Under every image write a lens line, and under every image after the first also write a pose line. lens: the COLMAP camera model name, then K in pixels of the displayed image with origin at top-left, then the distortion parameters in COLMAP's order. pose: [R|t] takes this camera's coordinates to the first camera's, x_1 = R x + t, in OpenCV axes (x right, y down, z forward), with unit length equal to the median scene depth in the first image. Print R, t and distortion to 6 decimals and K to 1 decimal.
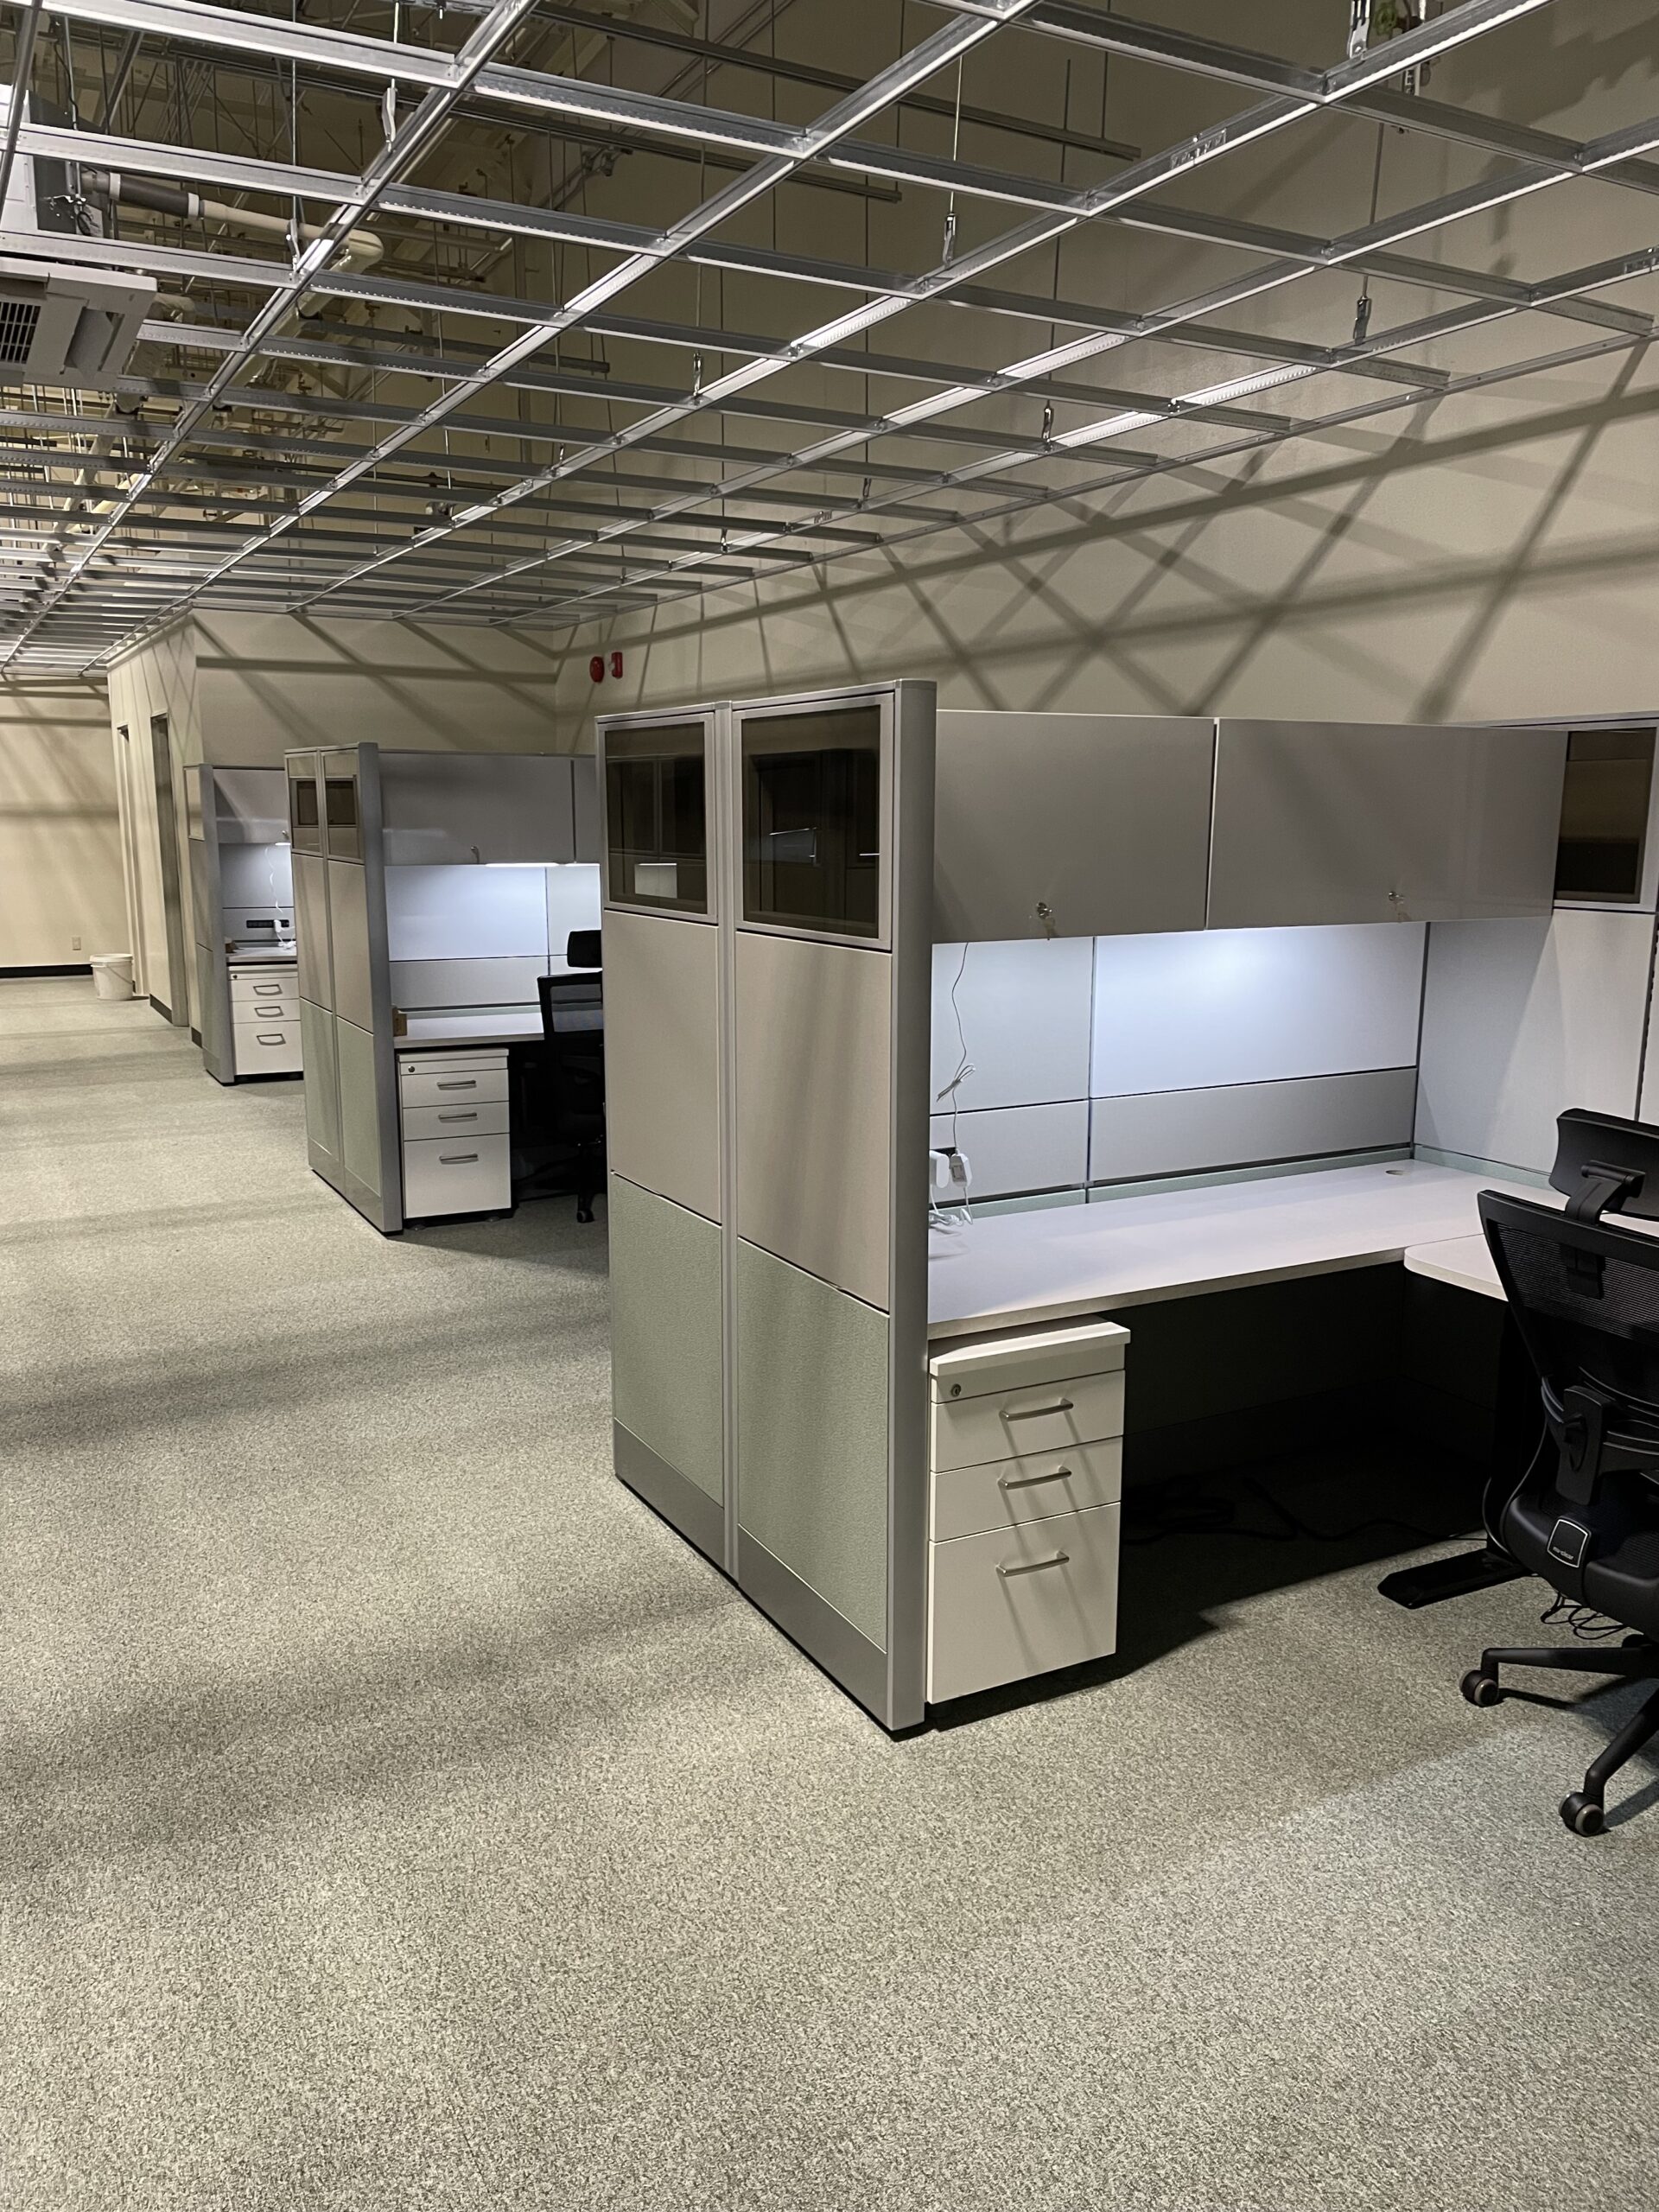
lens RADIAL K [[1666.7, 0, 837.0], [0, 1666.7, 1127.5], [0, 0, 1]] dist [0.048062, -0.037878]
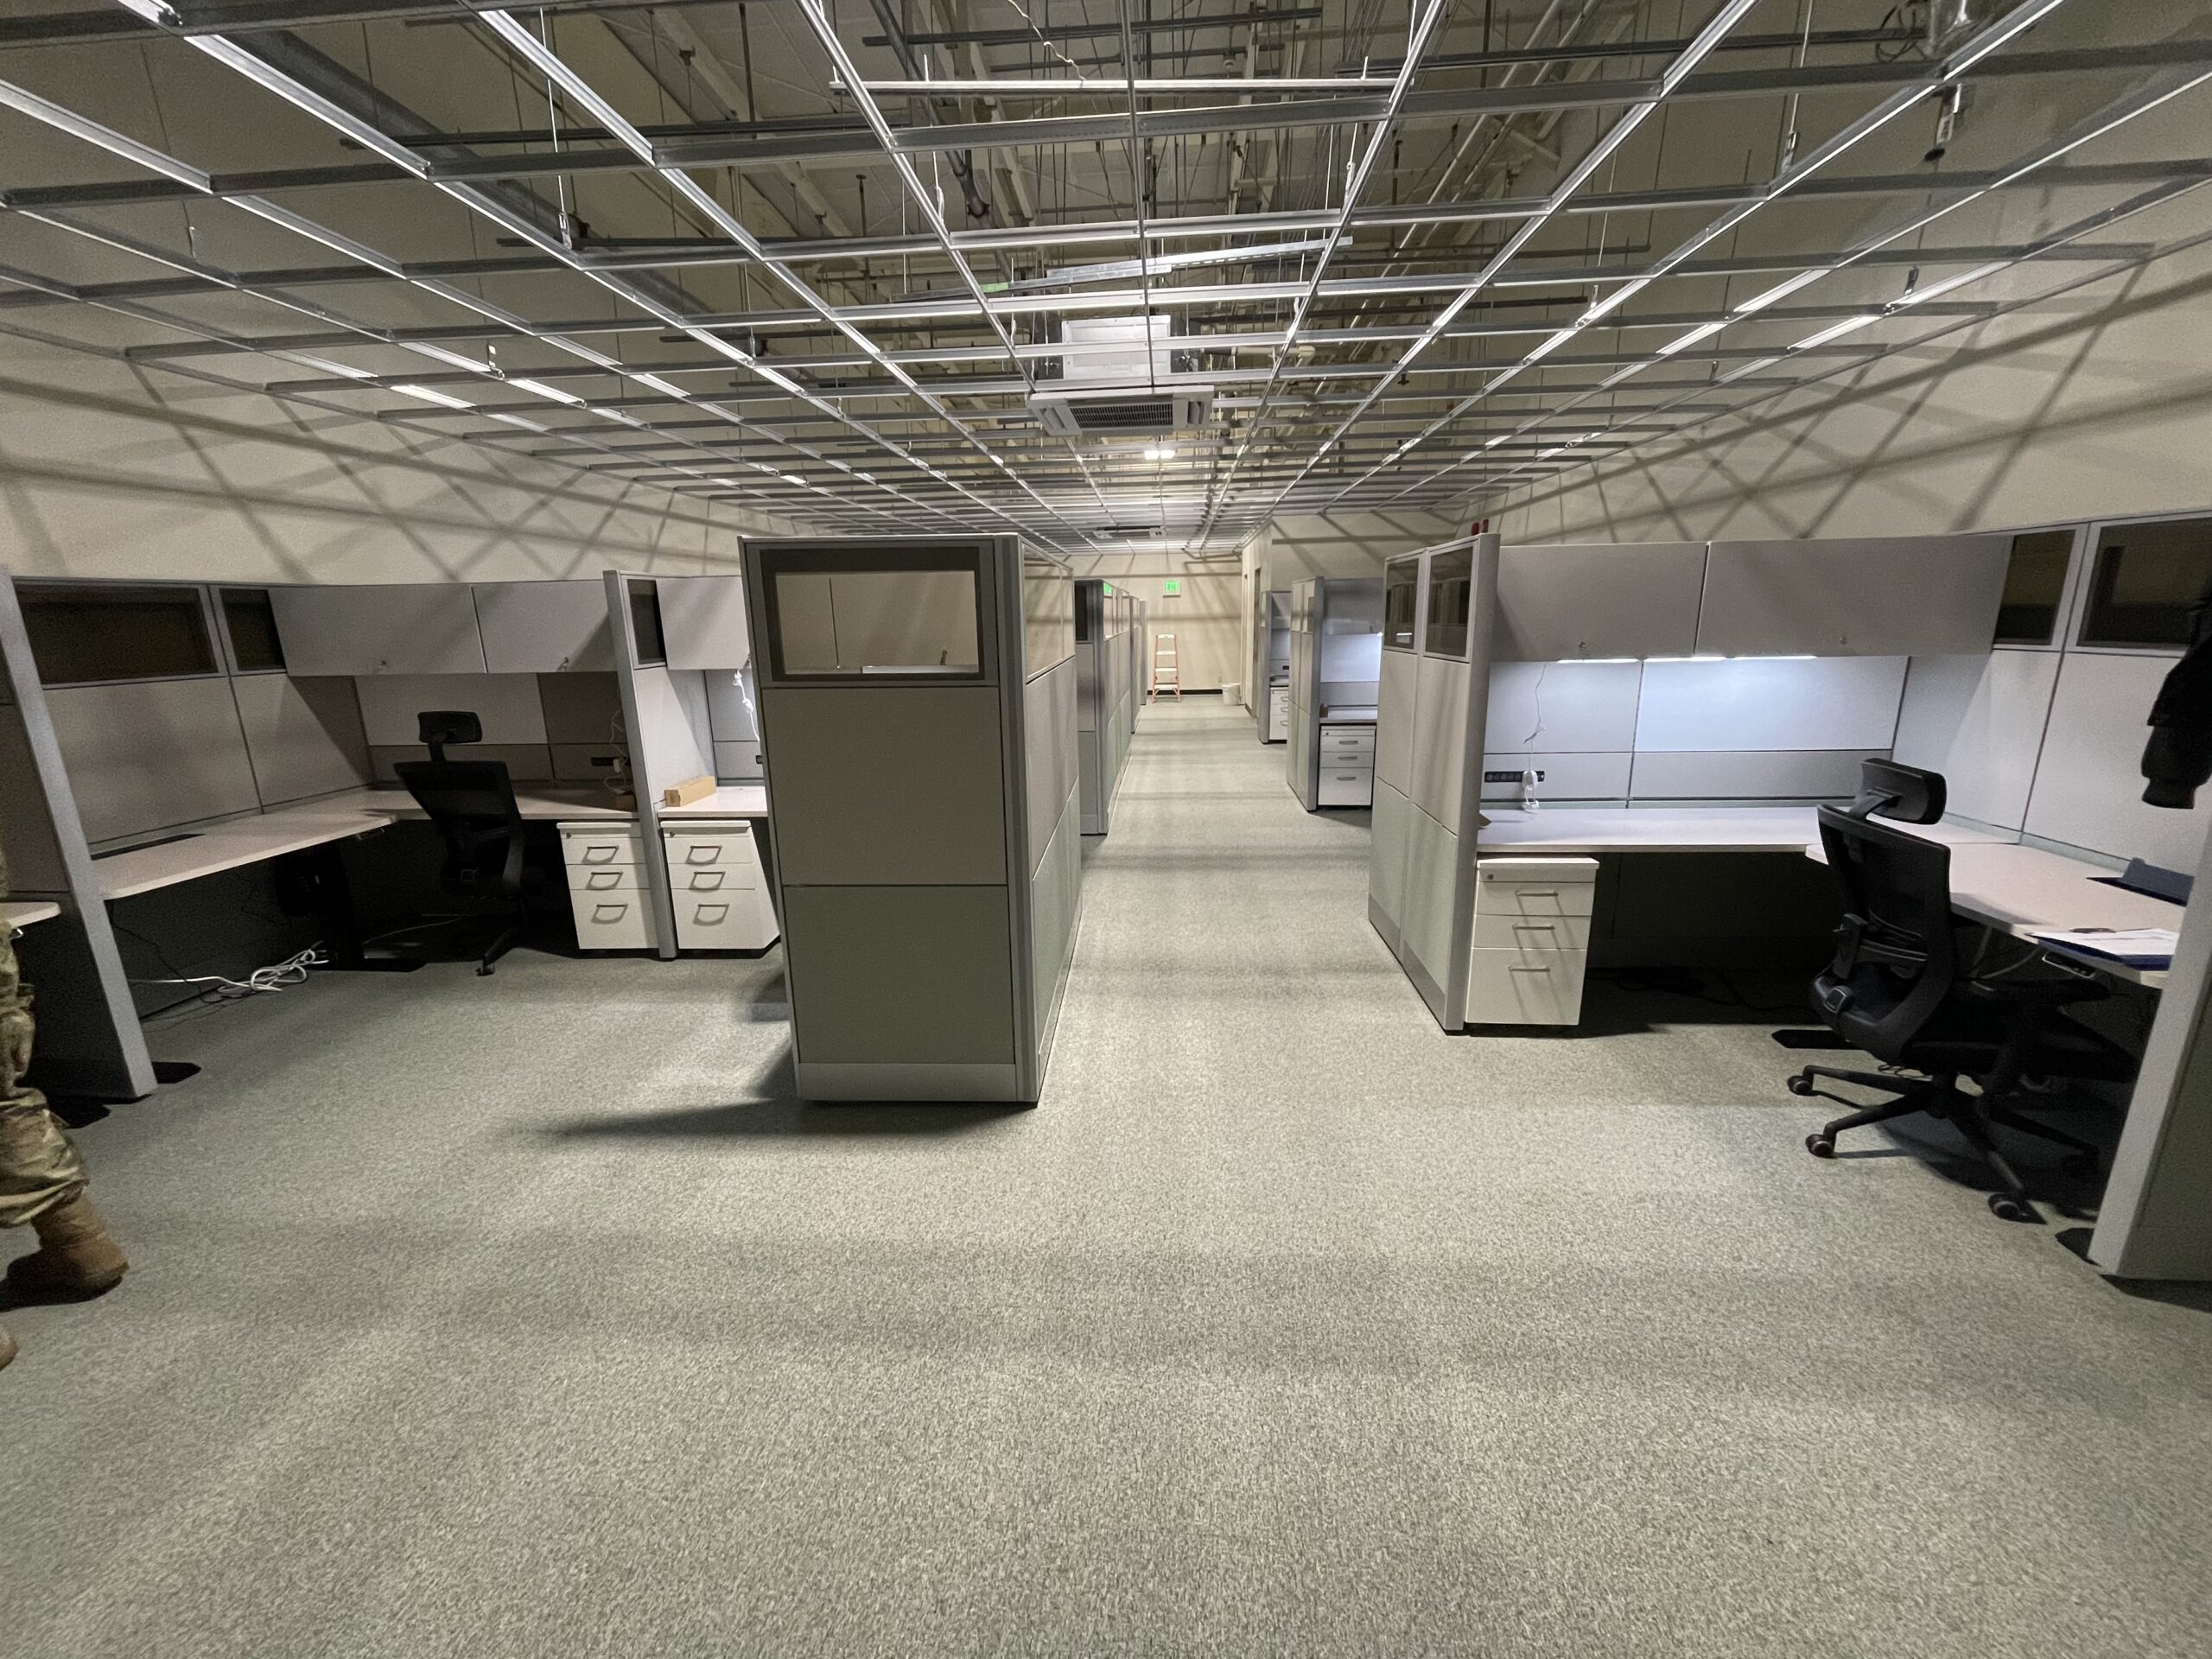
lens RADIAL K [[892.6, 0, 1100.3], [0, 892.6, 835.5], [0, 0, 1]] dist [-0.009185, 0.001930]
pose [[0.837656, 0.106816, -0.535652, 0.171867], [-0.076397, 0.993964, 0.078739, 0.036951], [0.540829, -0.025034, 0.840760, -0.139936]]
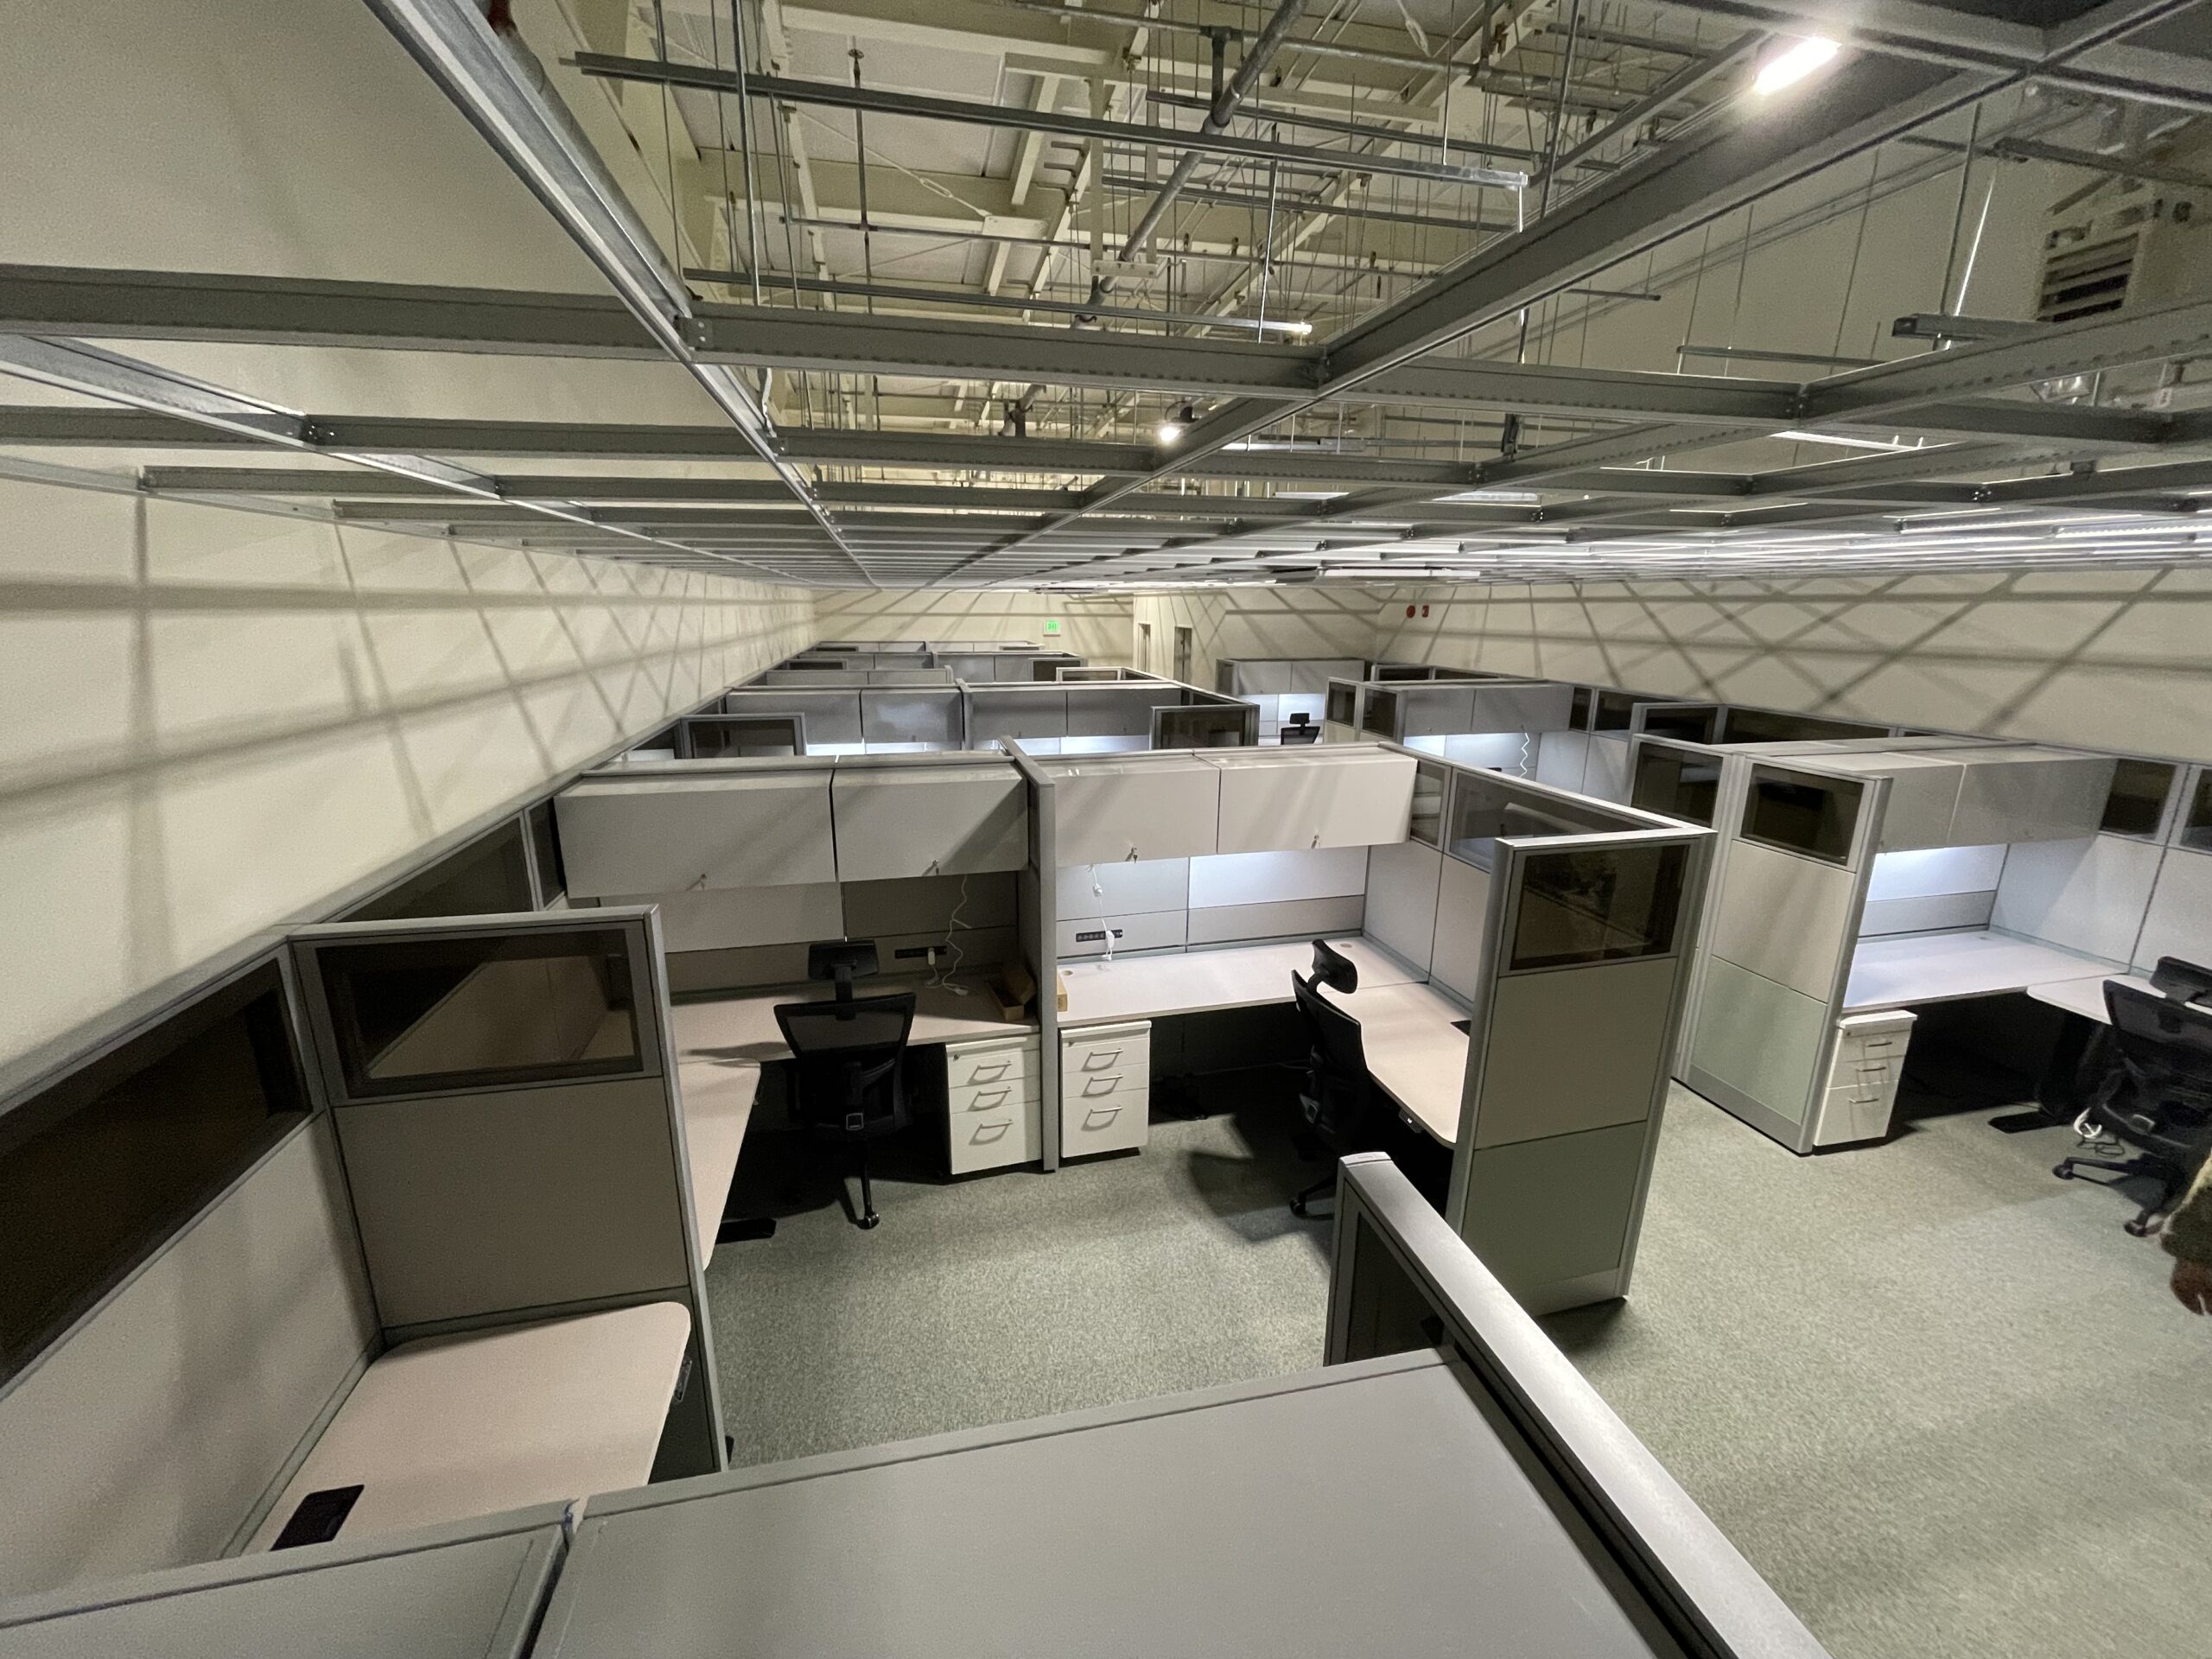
lens RADIAL K [[892.6, 0, 1094.7], [0, 892.6, 828.3], [0, 0, 1]] dist [-0.009185, 0.001930]
pose [[0.961002, 0.063432, -0.269167, -0.485594], [-0.047862, 0.996800, 0.064025, -0.134870], [0.272366, -0.048645, 0.960963, -0.445241]]
